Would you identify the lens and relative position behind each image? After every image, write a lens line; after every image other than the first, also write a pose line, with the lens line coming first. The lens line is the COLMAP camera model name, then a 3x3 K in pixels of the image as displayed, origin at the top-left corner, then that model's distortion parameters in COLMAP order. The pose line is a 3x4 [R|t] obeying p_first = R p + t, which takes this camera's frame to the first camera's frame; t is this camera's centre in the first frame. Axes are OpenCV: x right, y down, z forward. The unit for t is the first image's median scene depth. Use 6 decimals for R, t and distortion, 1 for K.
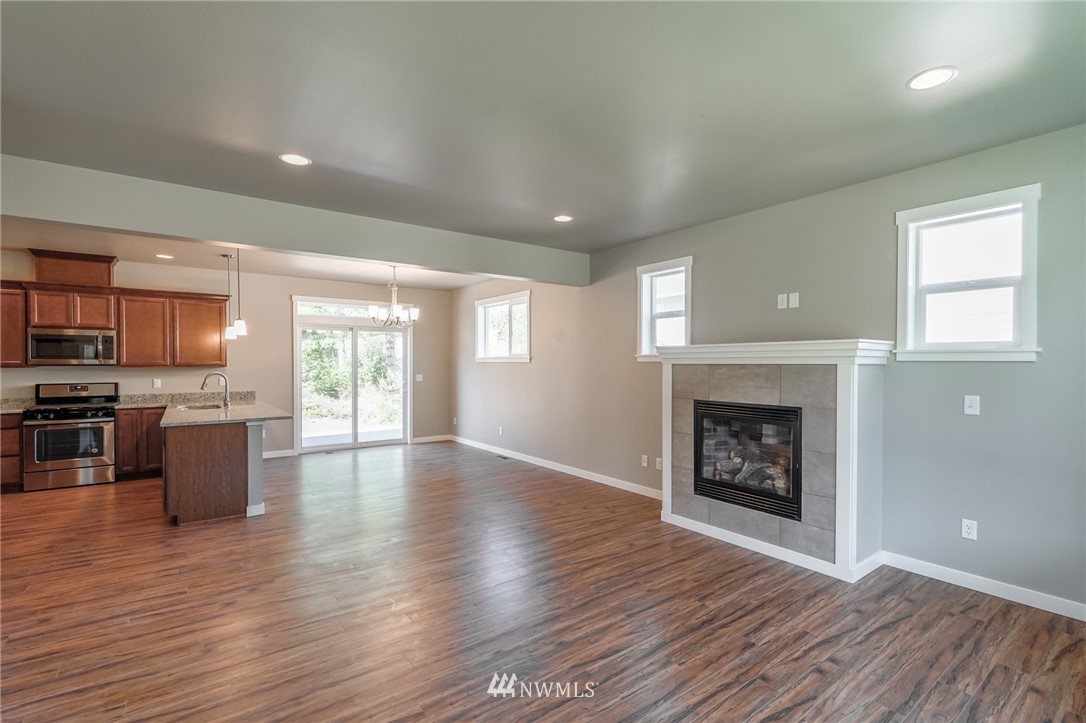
lens RADIAL K [[491.0, 0, 539.7], [0, 491.0, 366.5], [0, 0, 1]] dist [-0.000779, 0.001124]
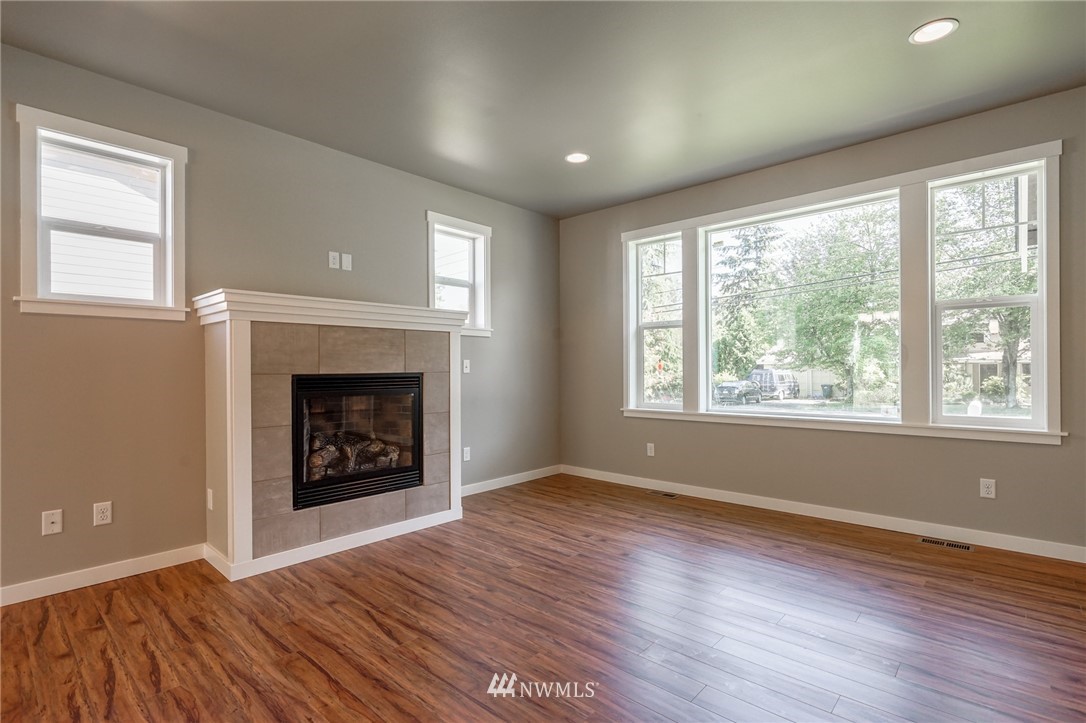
lens RADIAL K [[521.5, 0, 547.9], [0, 521.5, 370.1], [0, 0, 1]] dist [-0.016912, 0.001211]
pose [[-0.213023, -0.000095, 0.977047, -0.360679], [0.015207, 0.999879, 0.003413, 0.048357], [-0.976929, 0.015585, -0.212996, 0.606735]]
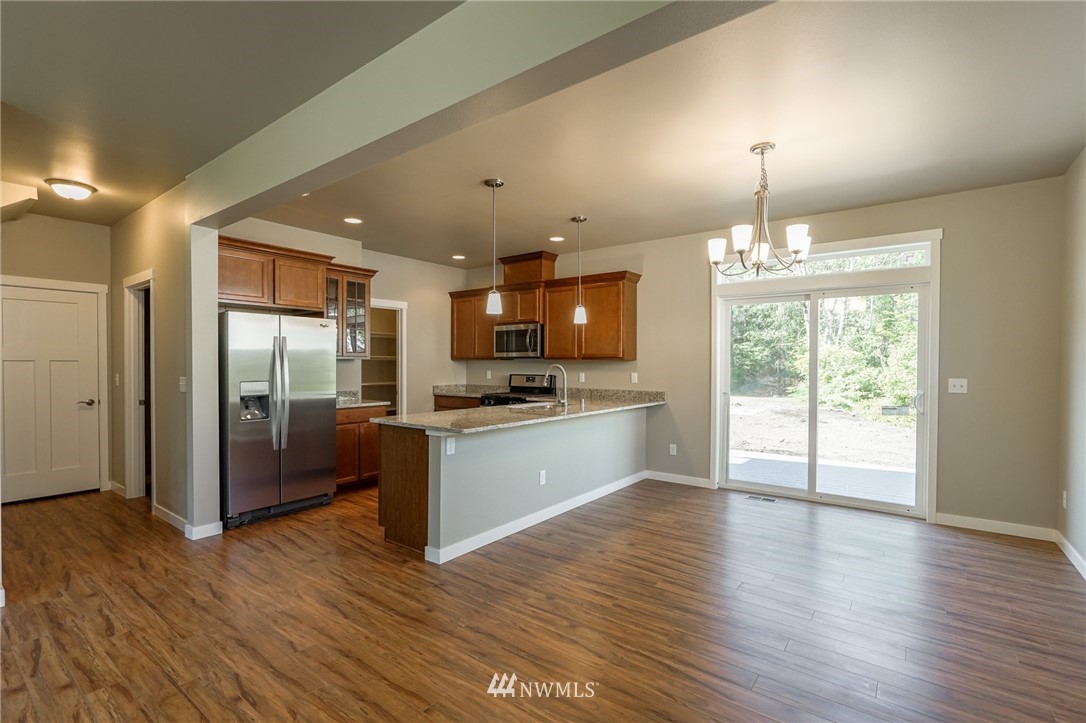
lens RADIAL K [[491.0, 0, 546.7], [0, 491.0, 368.4], [0, 0, 1]] dist [-0.000779, 0.001124]
pose [[0.297015, 0.010906, -0.954810, 0.125962], [-0.009564, 0.999919, 0.008446, 0.012115], [0.954825, 0.006624, 0.297096, 0.799020]]
